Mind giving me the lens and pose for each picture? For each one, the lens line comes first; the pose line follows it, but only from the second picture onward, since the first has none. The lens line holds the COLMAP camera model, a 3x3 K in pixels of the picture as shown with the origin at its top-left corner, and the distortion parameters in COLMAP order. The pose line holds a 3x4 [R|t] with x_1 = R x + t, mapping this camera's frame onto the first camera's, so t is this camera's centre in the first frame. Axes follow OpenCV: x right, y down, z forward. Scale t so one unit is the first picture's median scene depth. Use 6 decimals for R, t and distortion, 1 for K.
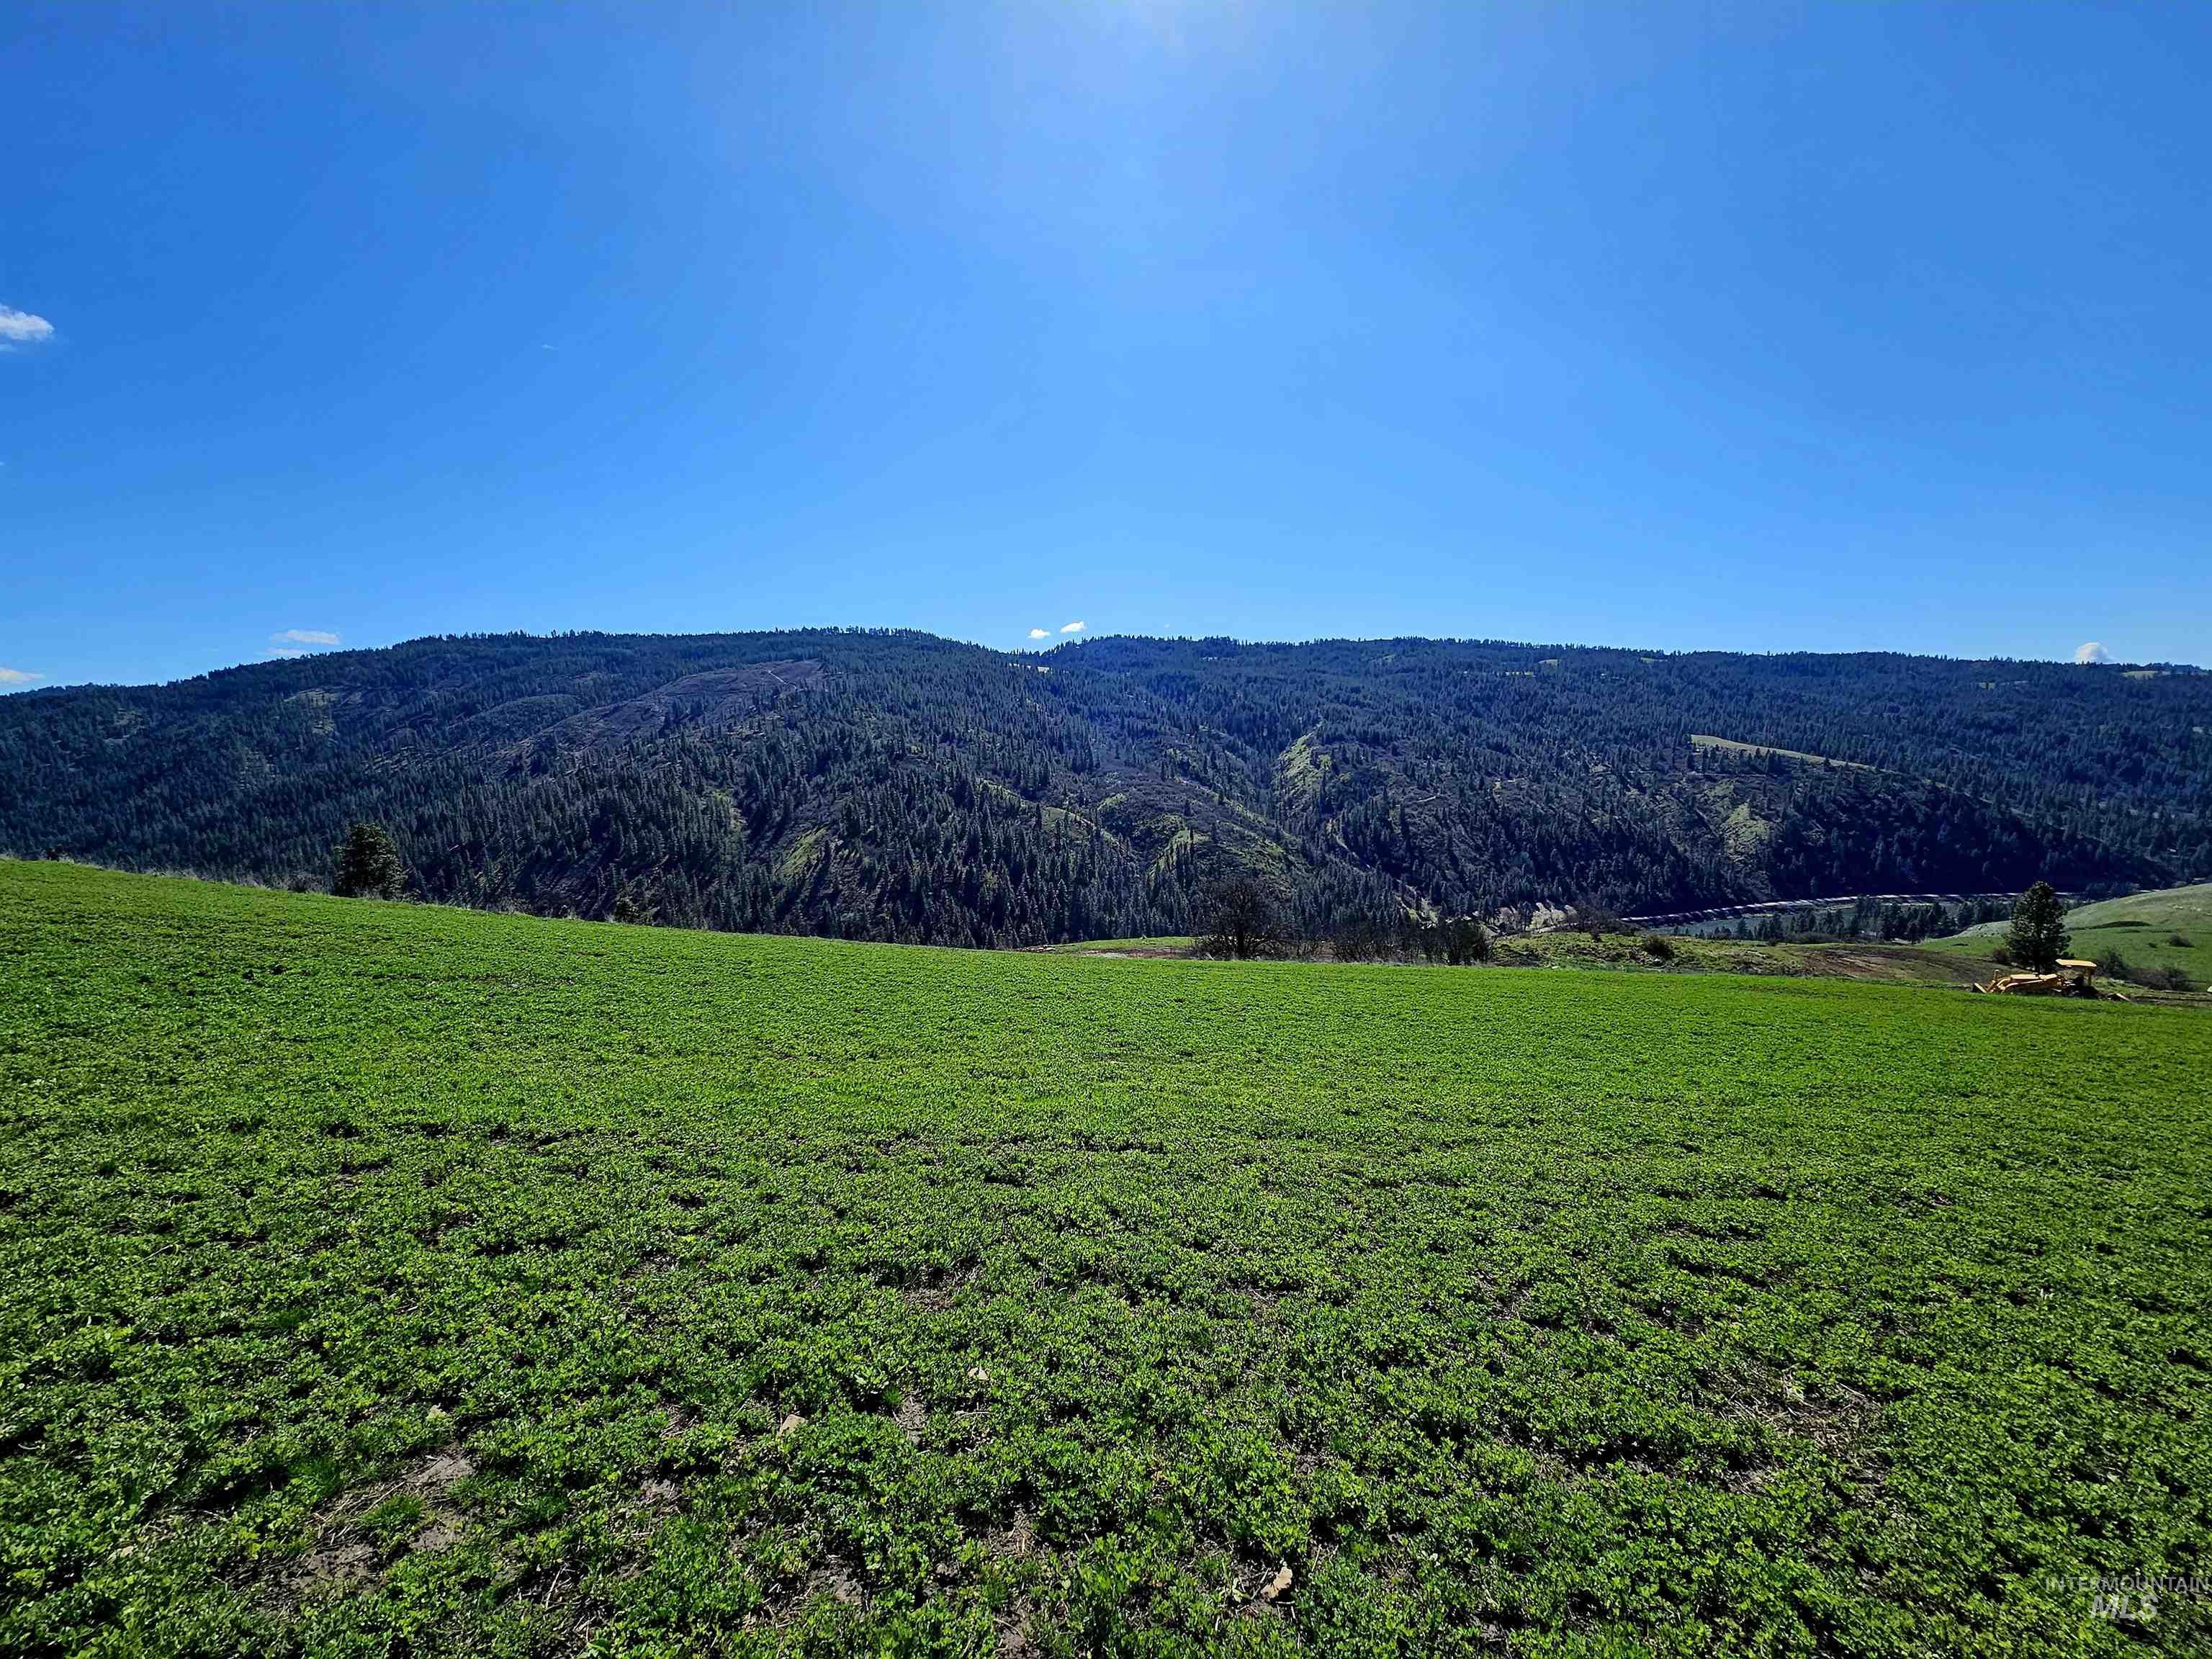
lens RADIAL K [[901.8, 0, 1104.6], [0, 901.8, 840.2], [0, 0, 1]] dist [-0.001820, -0.000367]
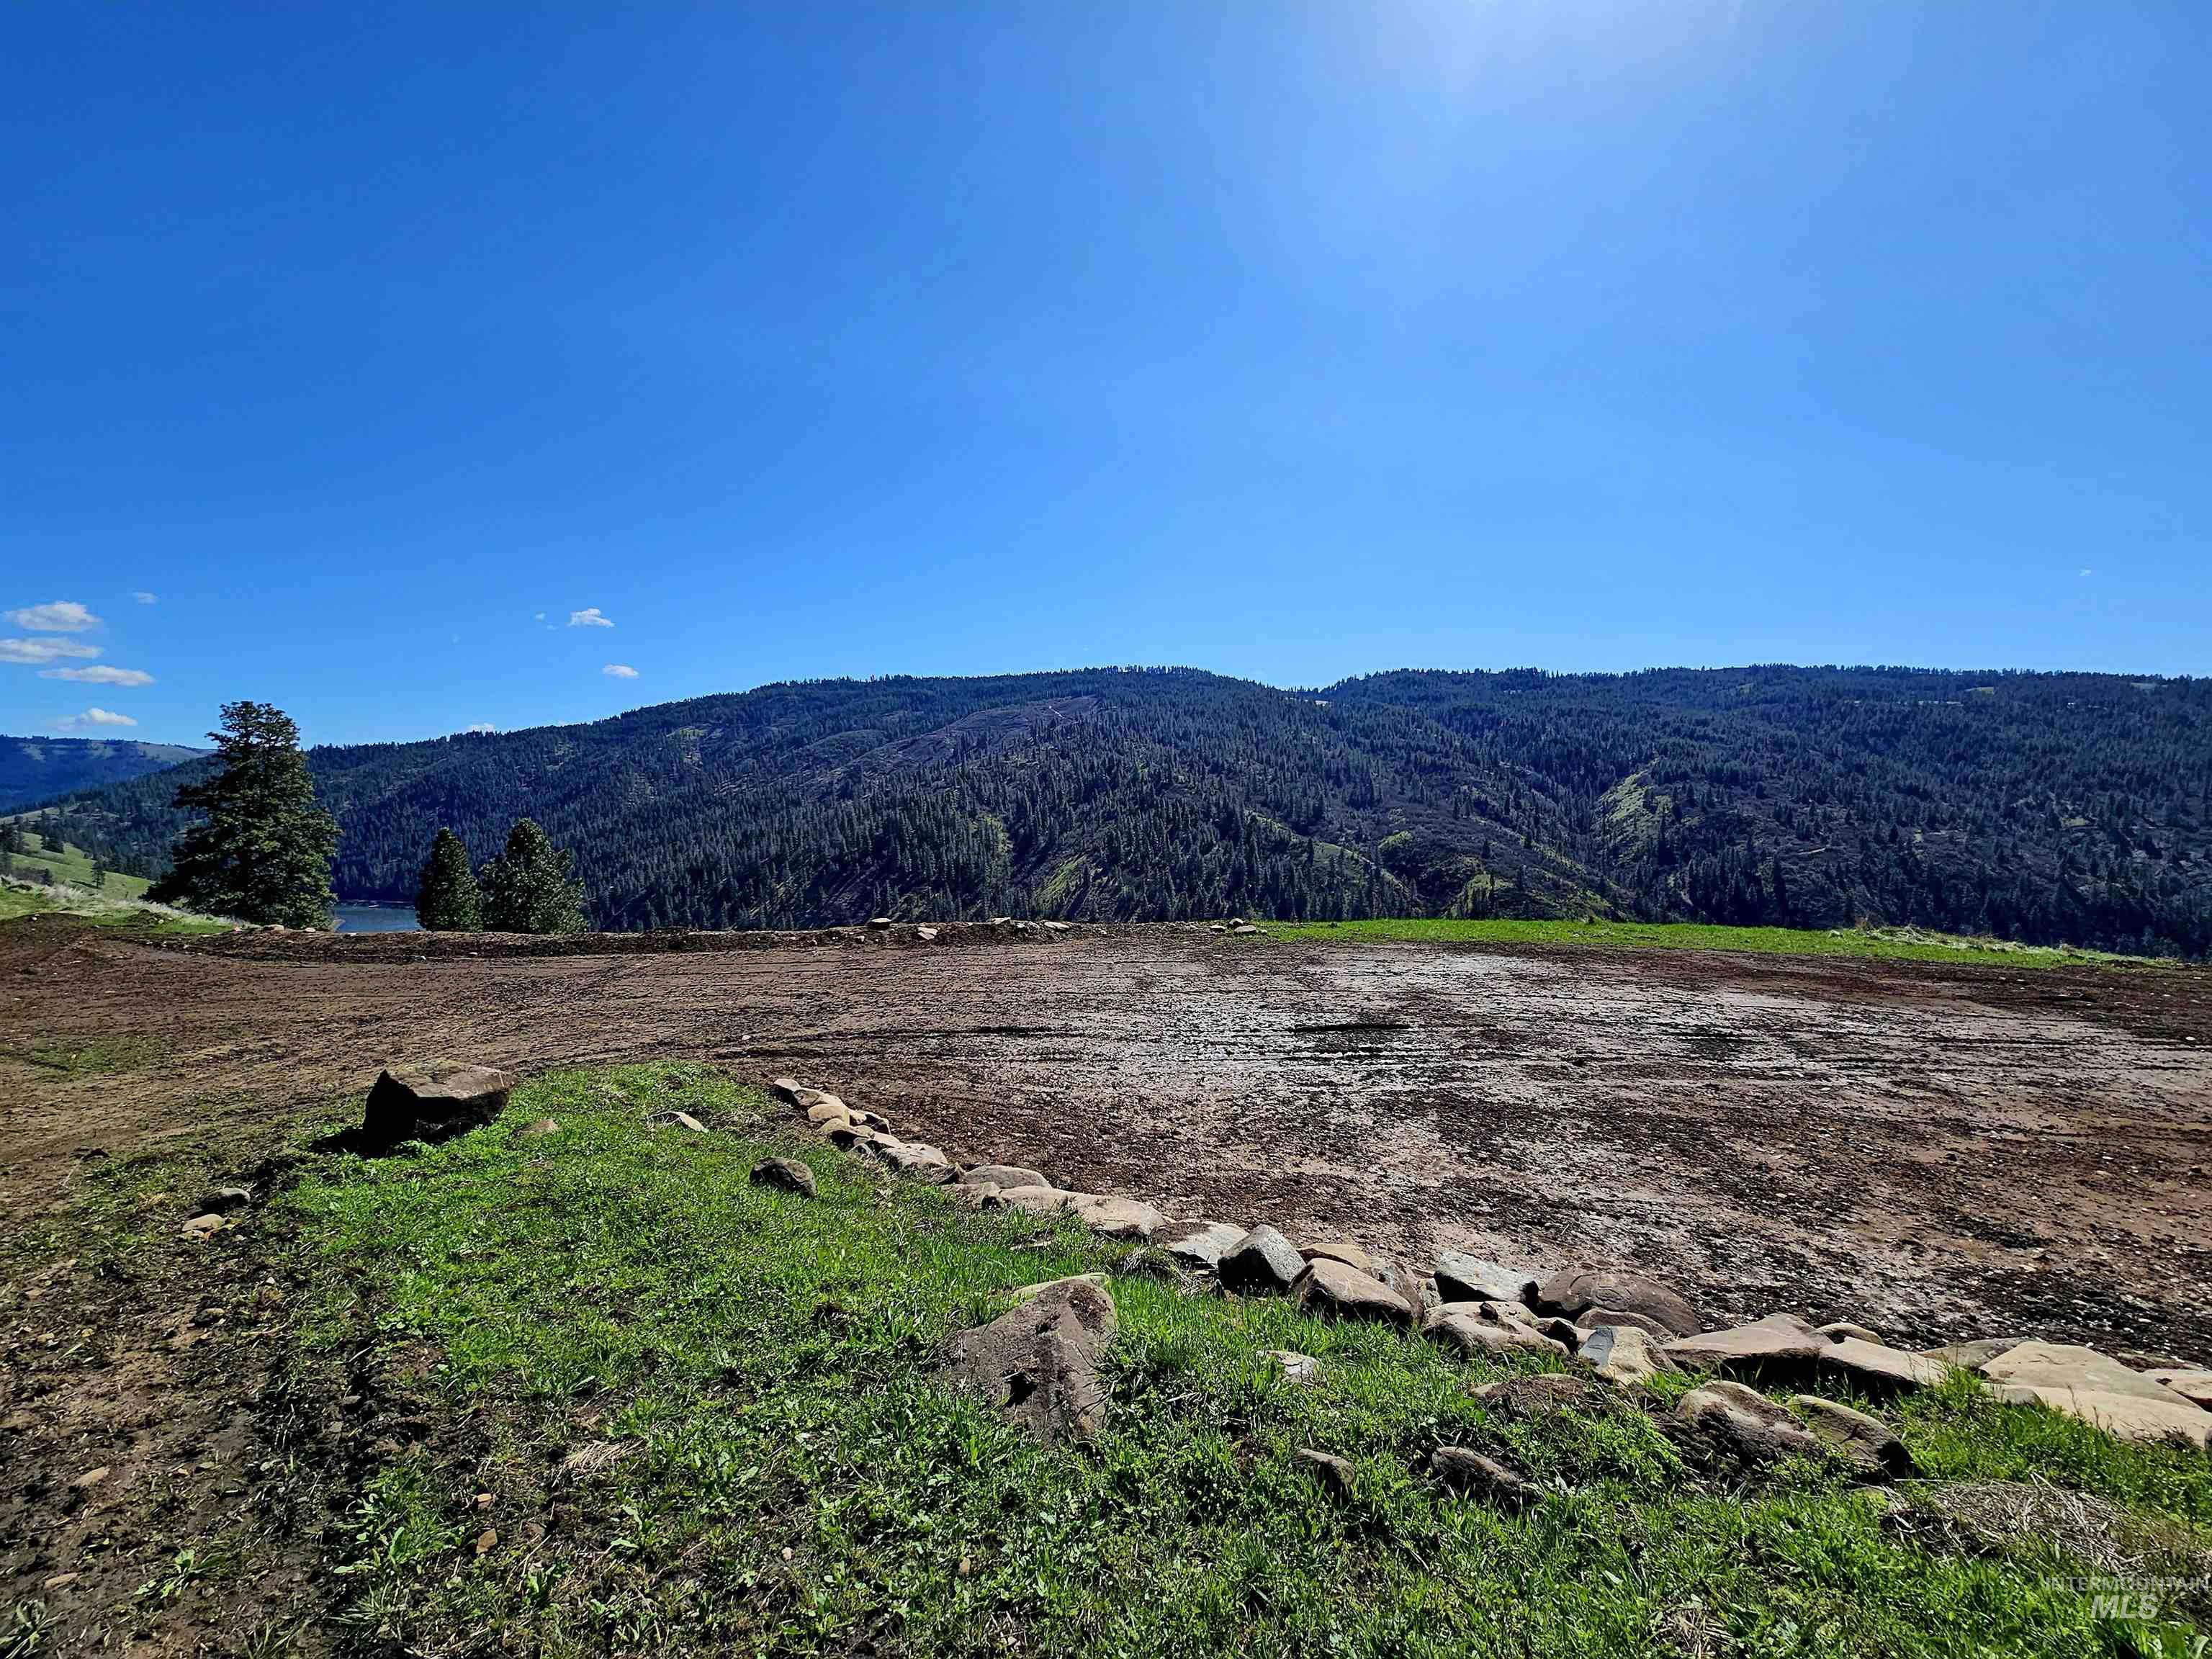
lens RADIAL K [[901.8, 0, 1096.8], [0, 901.8, 829.0], [0, 0, 1]] dist [-0.001820, -0.000367]
pose [[0.952231, 0.029113, -0.303988, -0.001641], [-0.047990, 0.997343, -0.054808, 0.007880], [0.301584, 0.066778, 0.951098, 0.047864]]
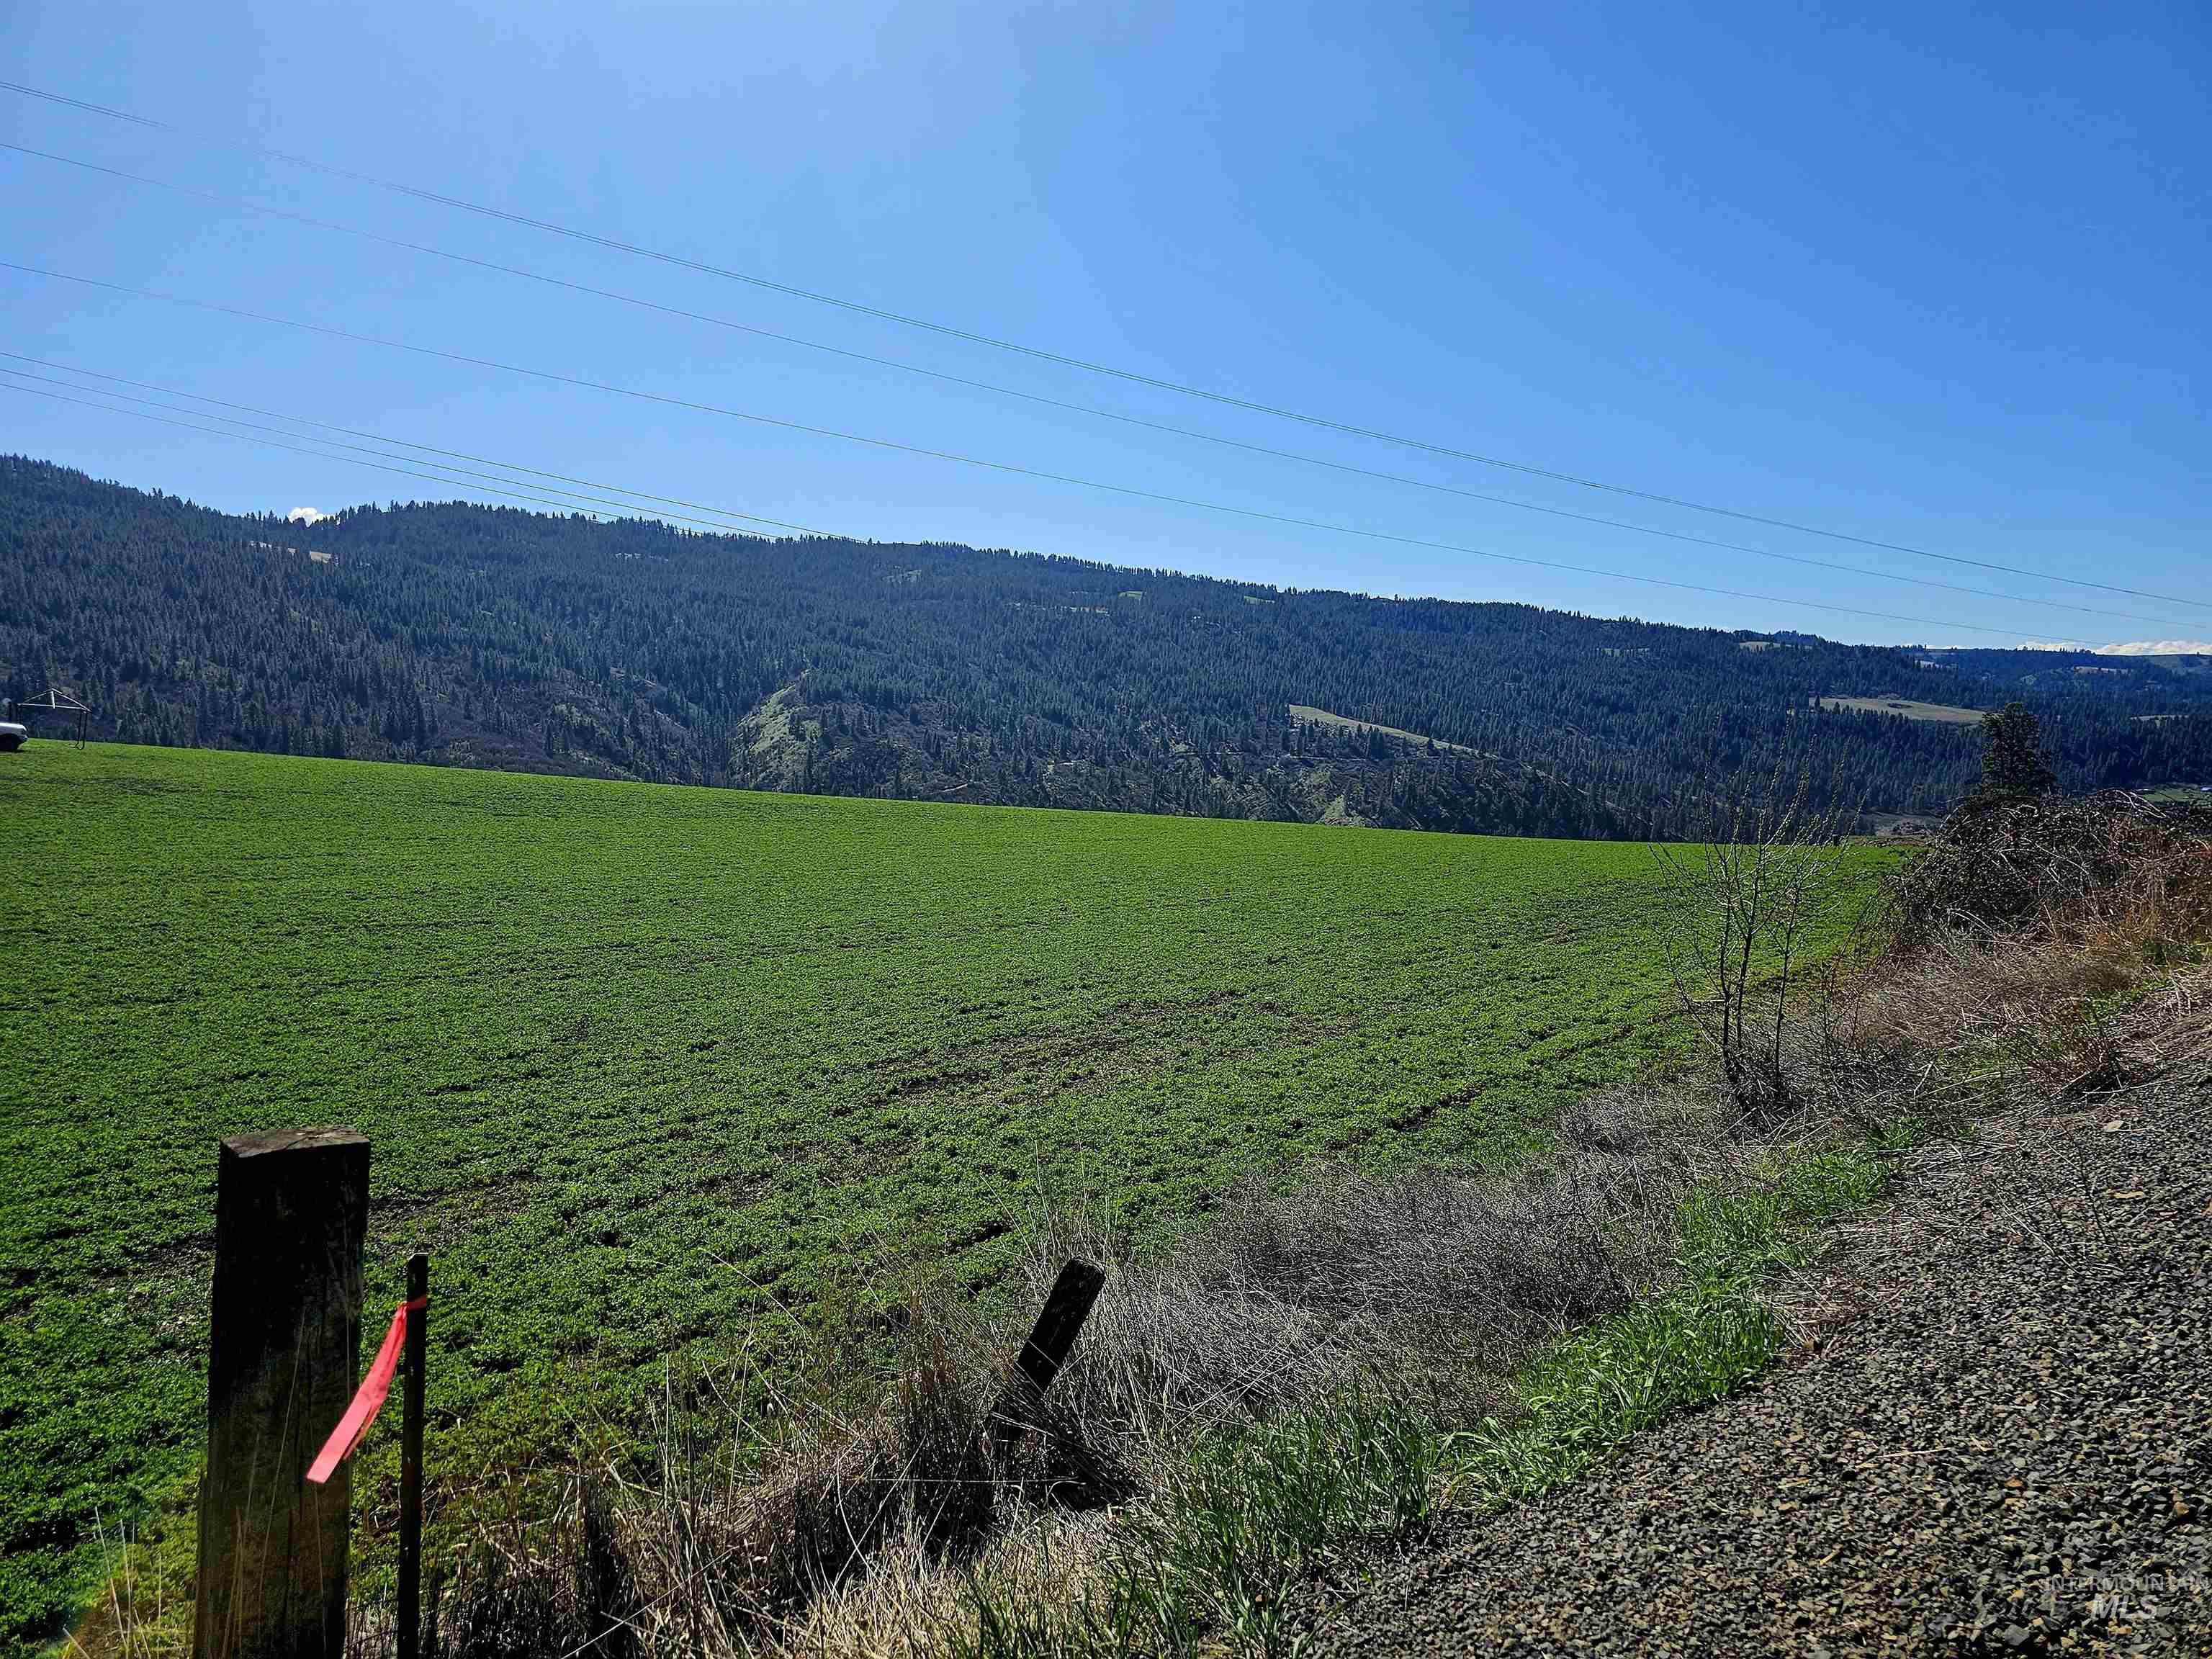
lens RADIAL K [[1477.6, 0, 1120.9], [0, 1477.6, 819.6], [0, 0, 1]] dist [0.065618, -0.057172]
pose [[0.907179, -0.004463, 0.420722, -0.010099], [0.013824, 0.999720, -0.019203, 0.003080], [-0.420519, 0.023237, 0.906986, -0.092924]]
